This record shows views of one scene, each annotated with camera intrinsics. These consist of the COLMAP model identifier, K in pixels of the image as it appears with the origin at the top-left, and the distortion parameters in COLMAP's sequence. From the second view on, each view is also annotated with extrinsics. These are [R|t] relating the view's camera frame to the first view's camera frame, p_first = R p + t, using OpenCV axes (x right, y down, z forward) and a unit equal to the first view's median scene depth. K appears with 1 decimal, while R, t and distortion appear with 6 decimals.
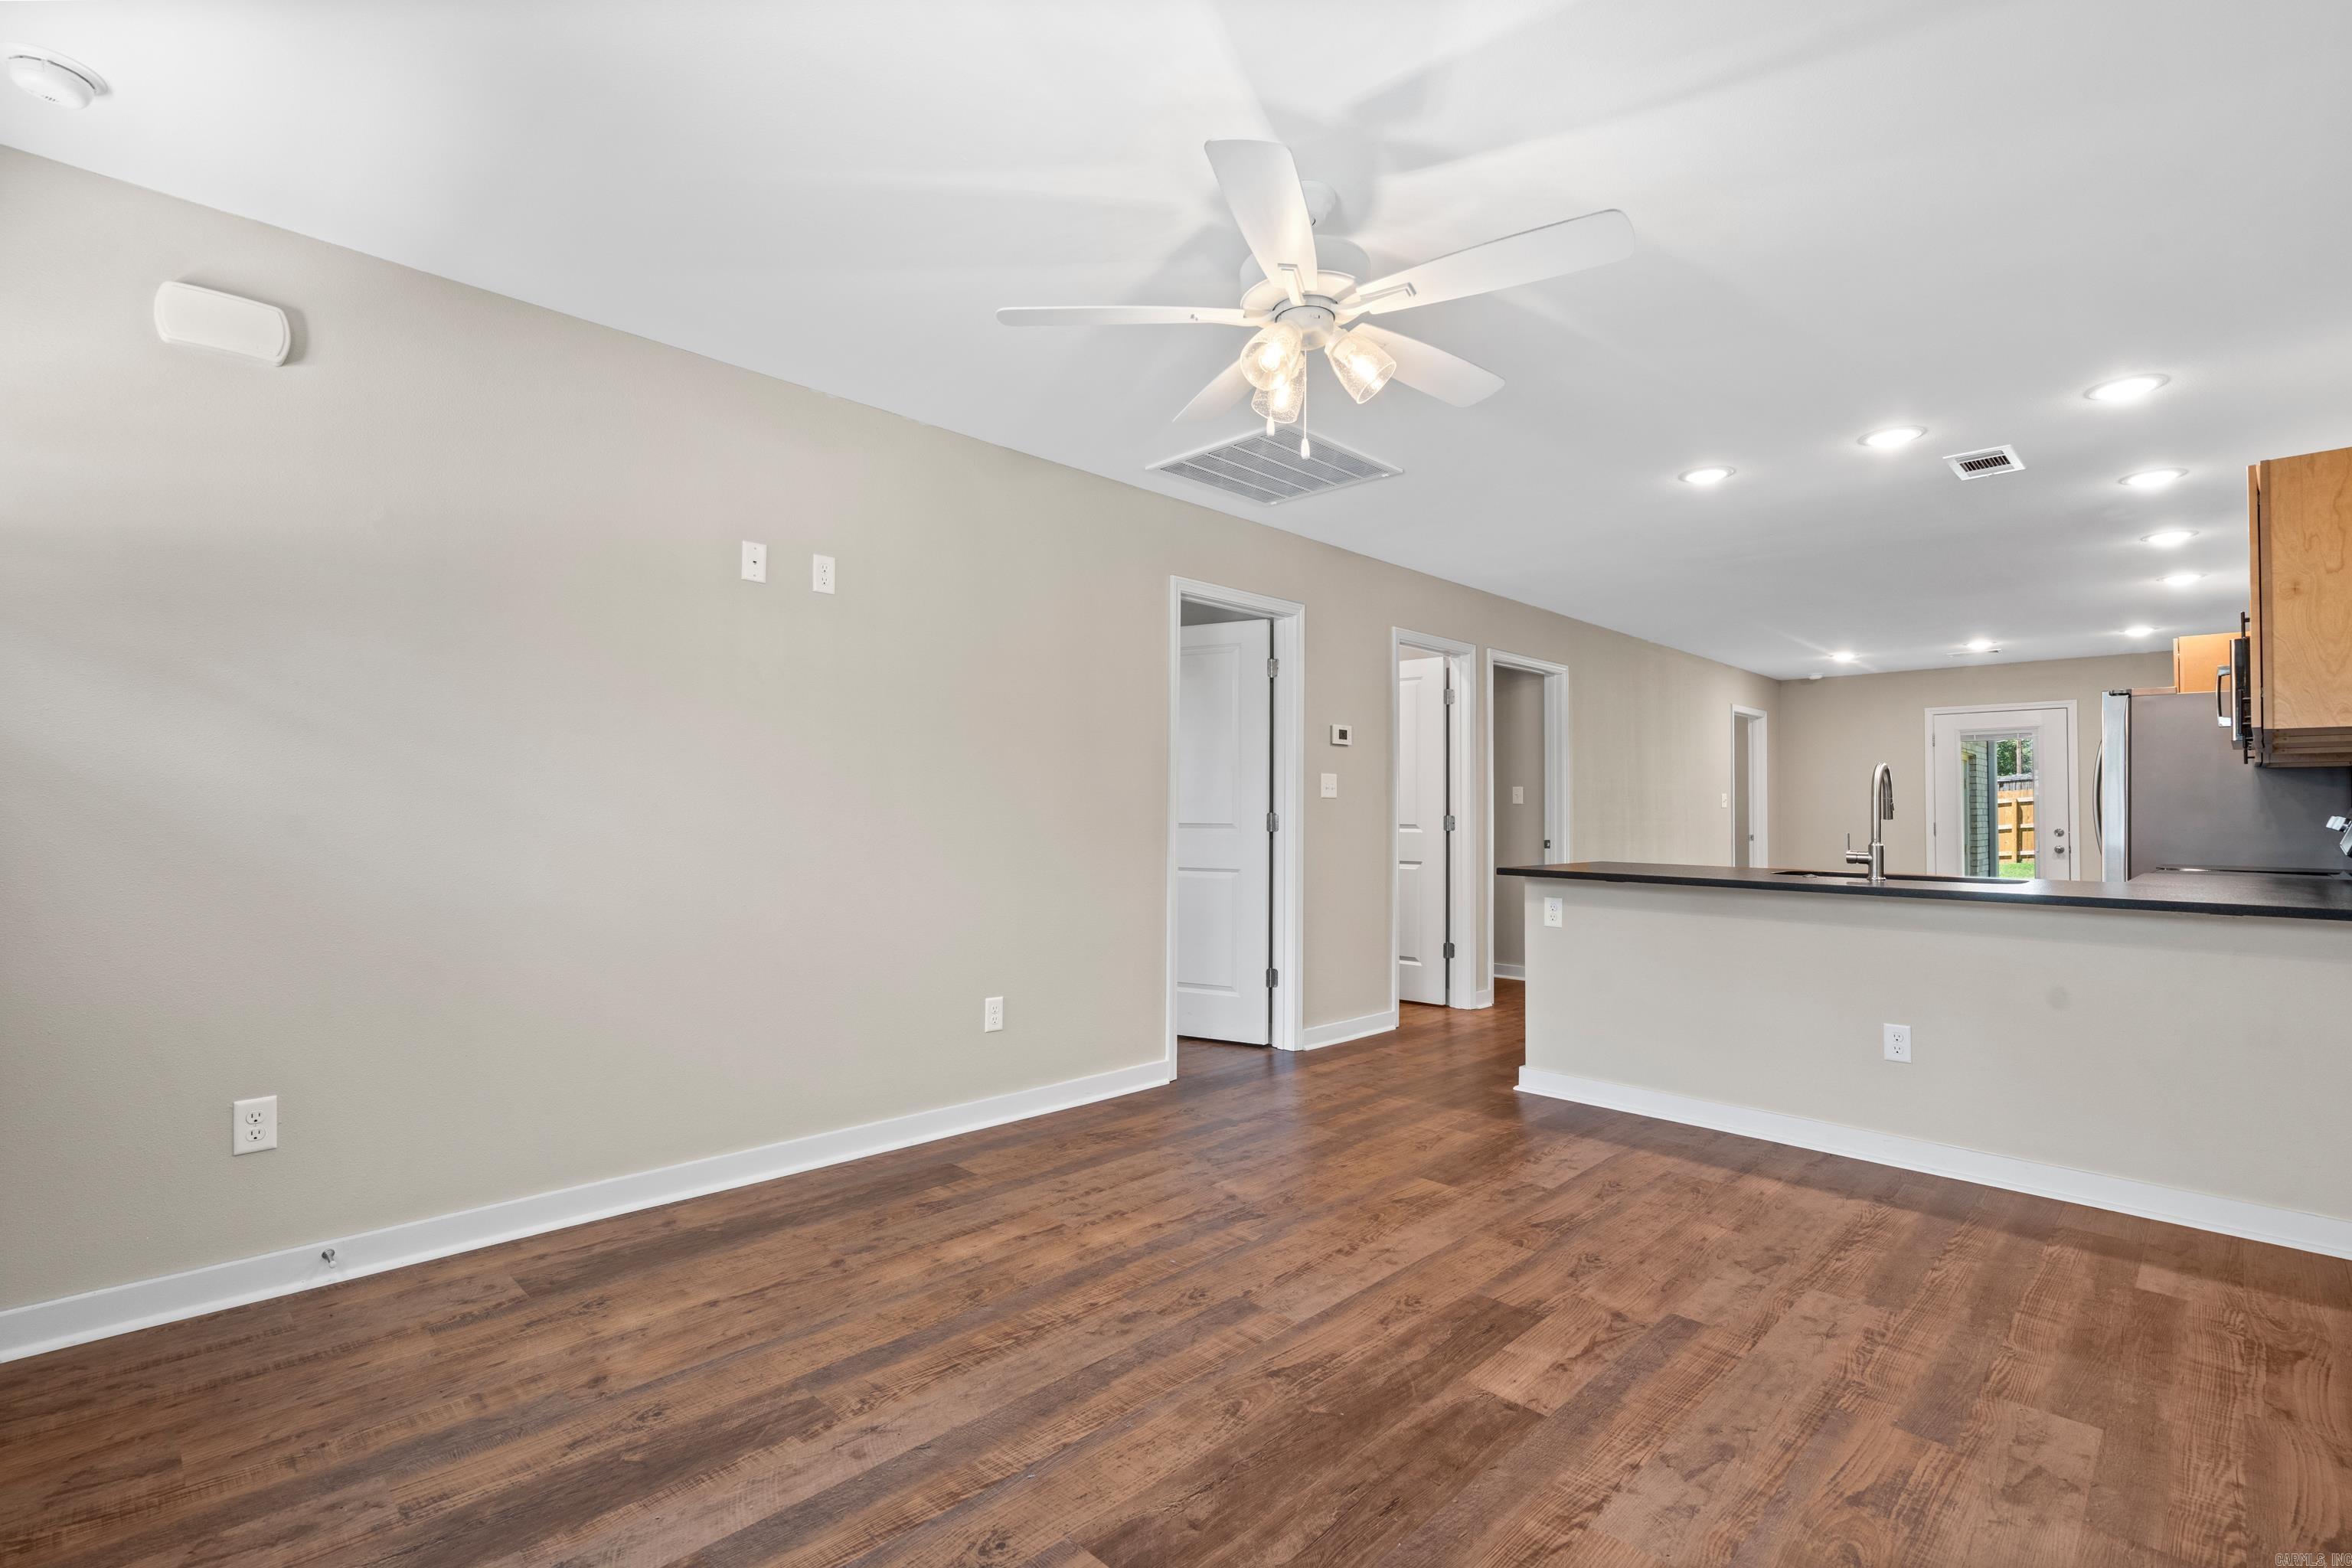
lens RADIAL K [[1065.6, 0, 1178.7], [0, 1065.6, 787.0], [0, 0, 1]] dist [-0.005975, 0.002725]
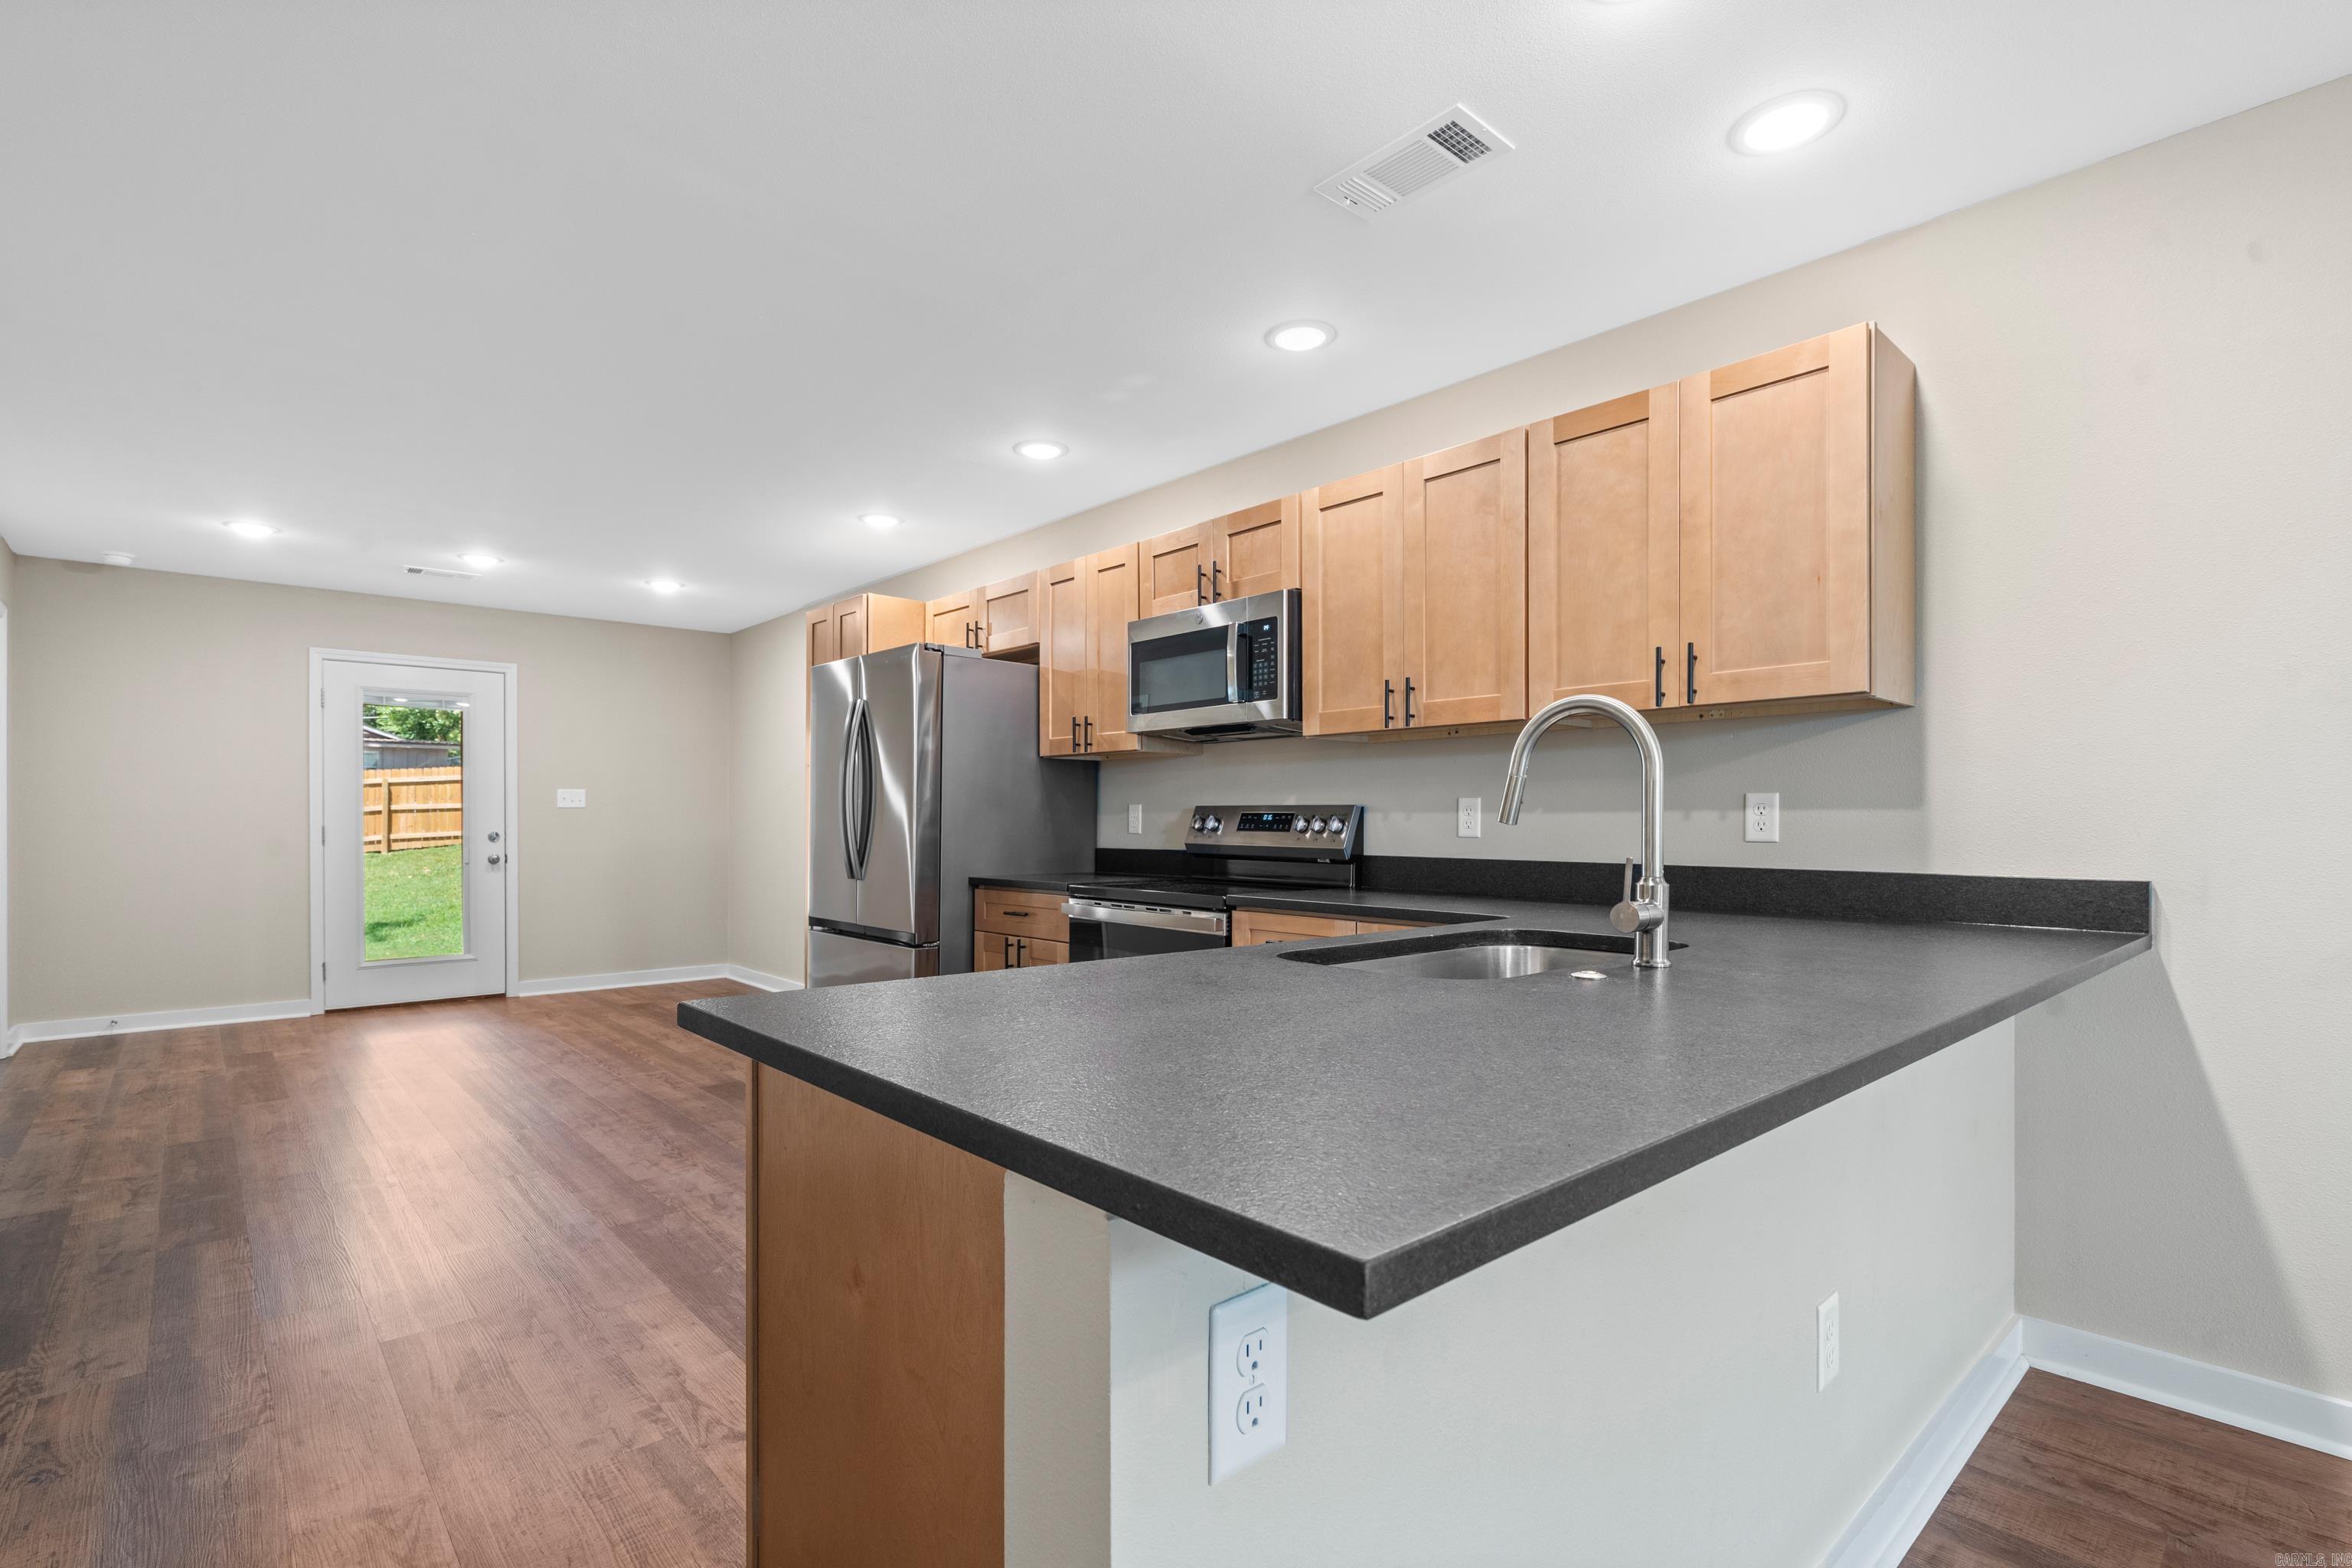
lens RADIAL K [[1065.6, 0, 1141.0], [0, 1065.6, 825.0], [0, 0, 1]] dist [-0.005975, 0.002725]
pose [[0.046625, -0.011822, 0.998843, 0.330342], [-0.025237, 0.999597, 0.013008, 0.044914], [-0.998594, -0.025814, 0.046308, 1.725132]]
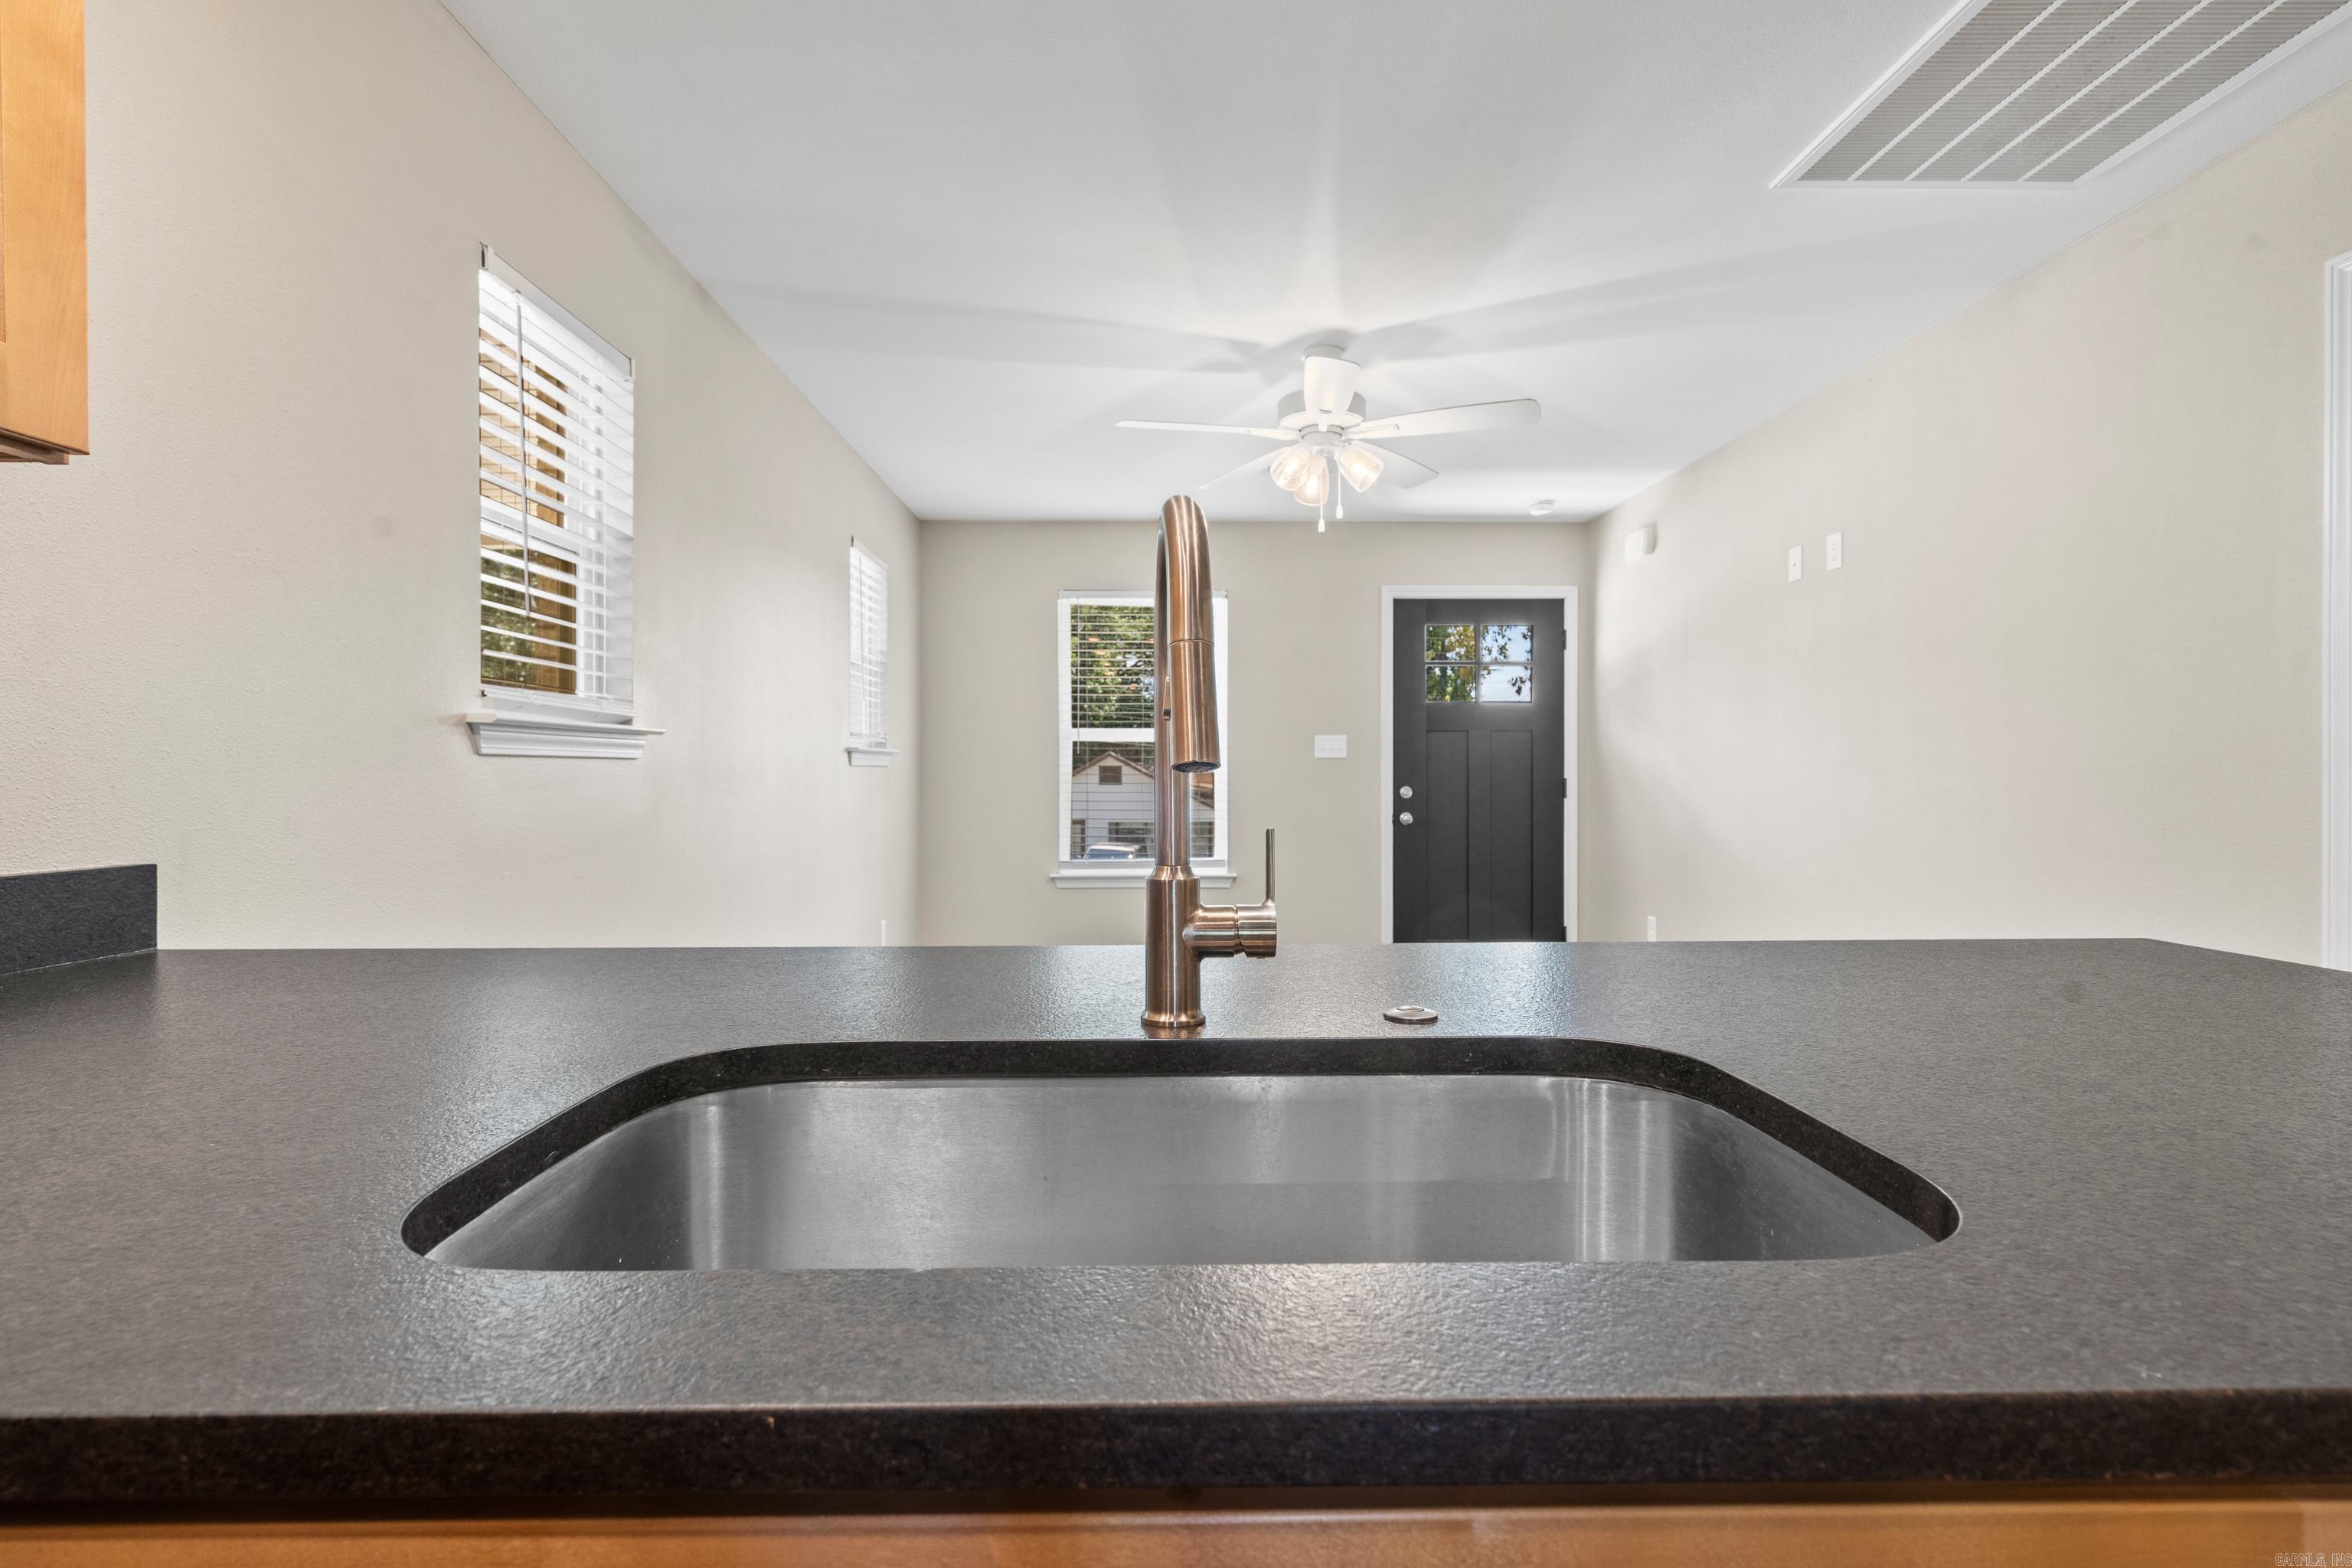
lens RADIAL K [[1065.6, 0, 1151.4], [0, 1065.6, 783.5], [0, 0, 1]] dist [-0.005975, 0.002725]
pose [[-0.700957, -0.002765, -0.713199, 1.203574], [0.011699, 0.999813, -0.015374, 0.053420], [0.713108, -0.019121, -0.700793, 1.682386]]
